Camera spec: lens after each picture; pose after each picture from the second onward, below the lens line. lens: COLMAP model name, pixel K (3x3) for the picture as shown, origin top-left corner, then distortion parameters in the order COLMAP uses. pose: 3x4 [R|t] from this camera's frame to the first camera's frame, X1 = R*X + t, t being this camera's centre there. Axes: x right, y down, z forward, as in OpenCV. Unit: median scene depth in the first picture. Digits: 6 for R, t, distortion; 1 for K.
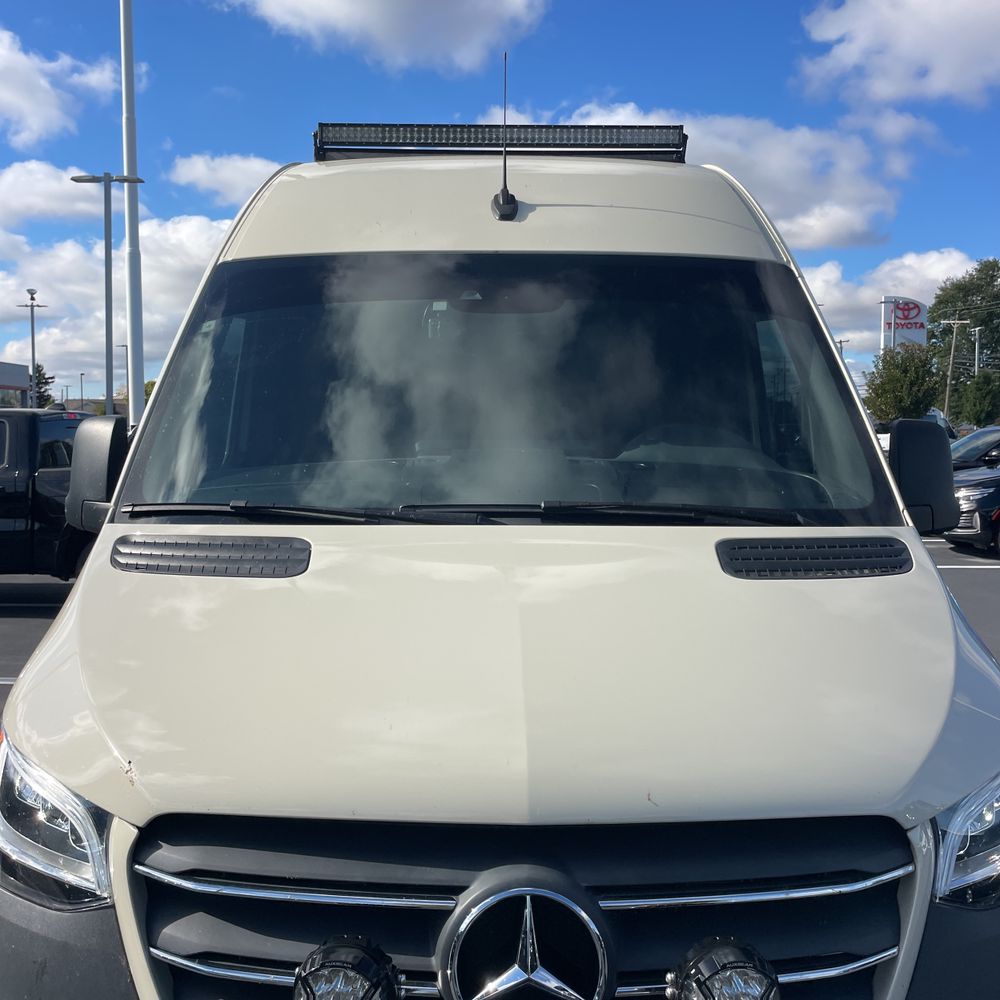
lens RADIAL K [[1004.0, 0, 495.6], [0, 1004.0, 499.1], [0, 0, 1]] dist [0.049768, 0.000000]
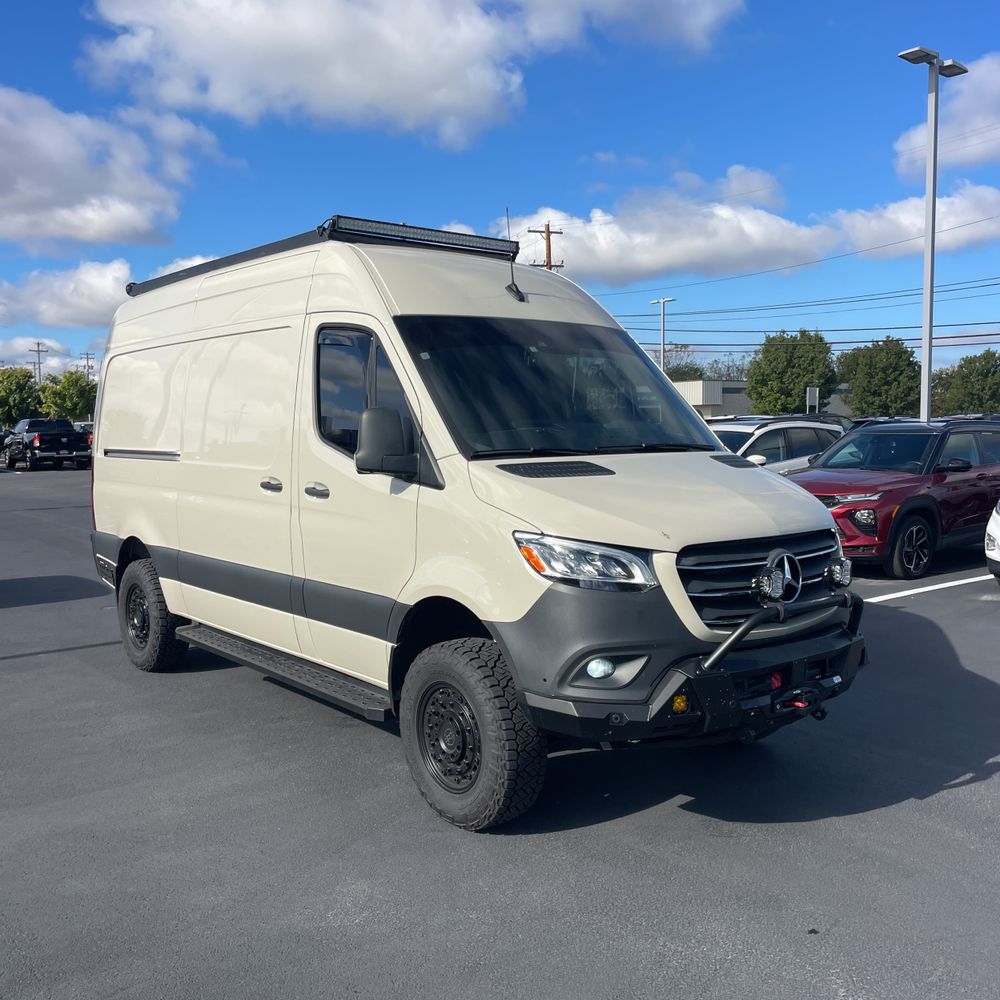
lens RADIAL K [[1004.0, 0, 496.9], [0, 1004.0, 504.3], [0, 0, 1]] dist [0.049768, 0.000000]
pose [[0.789200, -0.060566, 0.611143, -1.357097], [0.055882, 0.998079, 0.026750, 0.052990], [-0.611589, 0.013040, 0.791068, -0.486428]]
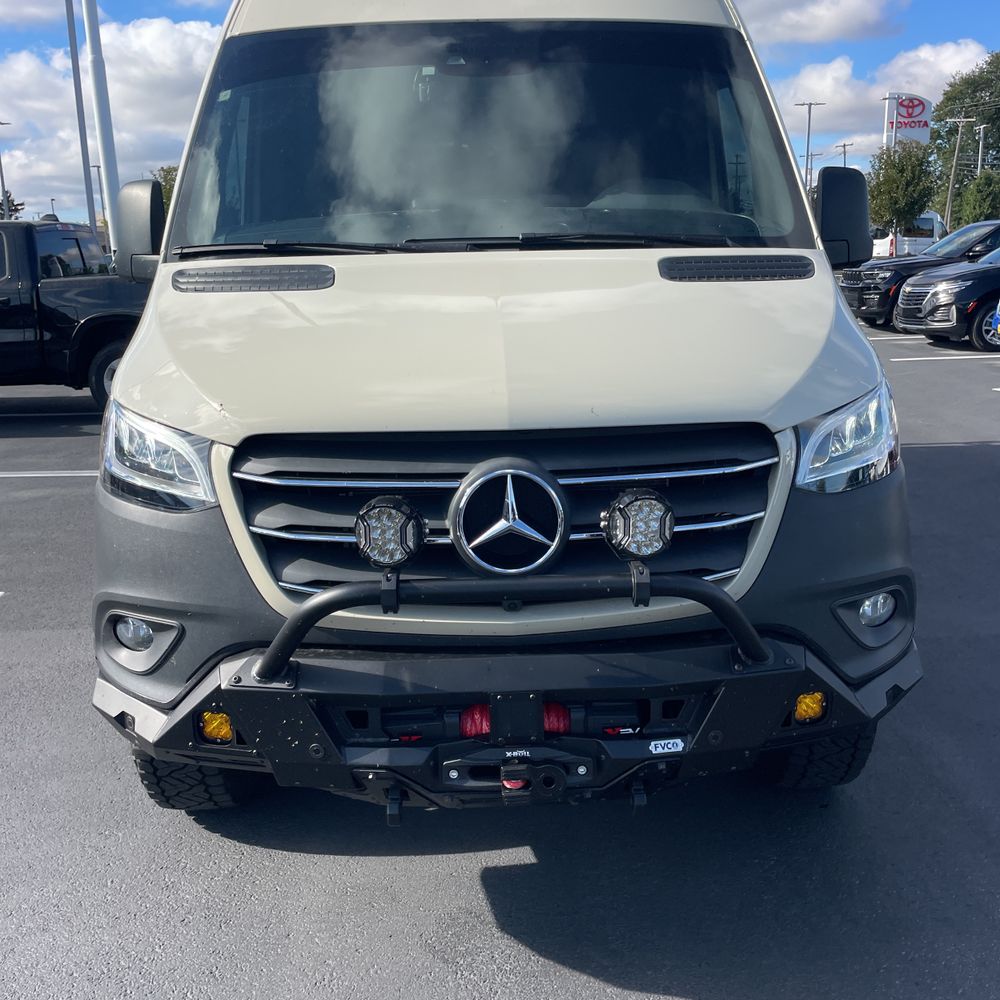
lens RADIAL K [[1004.0, 0, 515.4], [0, 1004.0, 505.7], [0, 0, 1]] dist [0.049768, 0.000000]
pose [[0.999366, -0.030478, 0.018392, 0.006916], [0.026749, 0.983861, 0.176924, 0.095021], [-0.023488, -0.176320, 0.984053, -0.228394]]
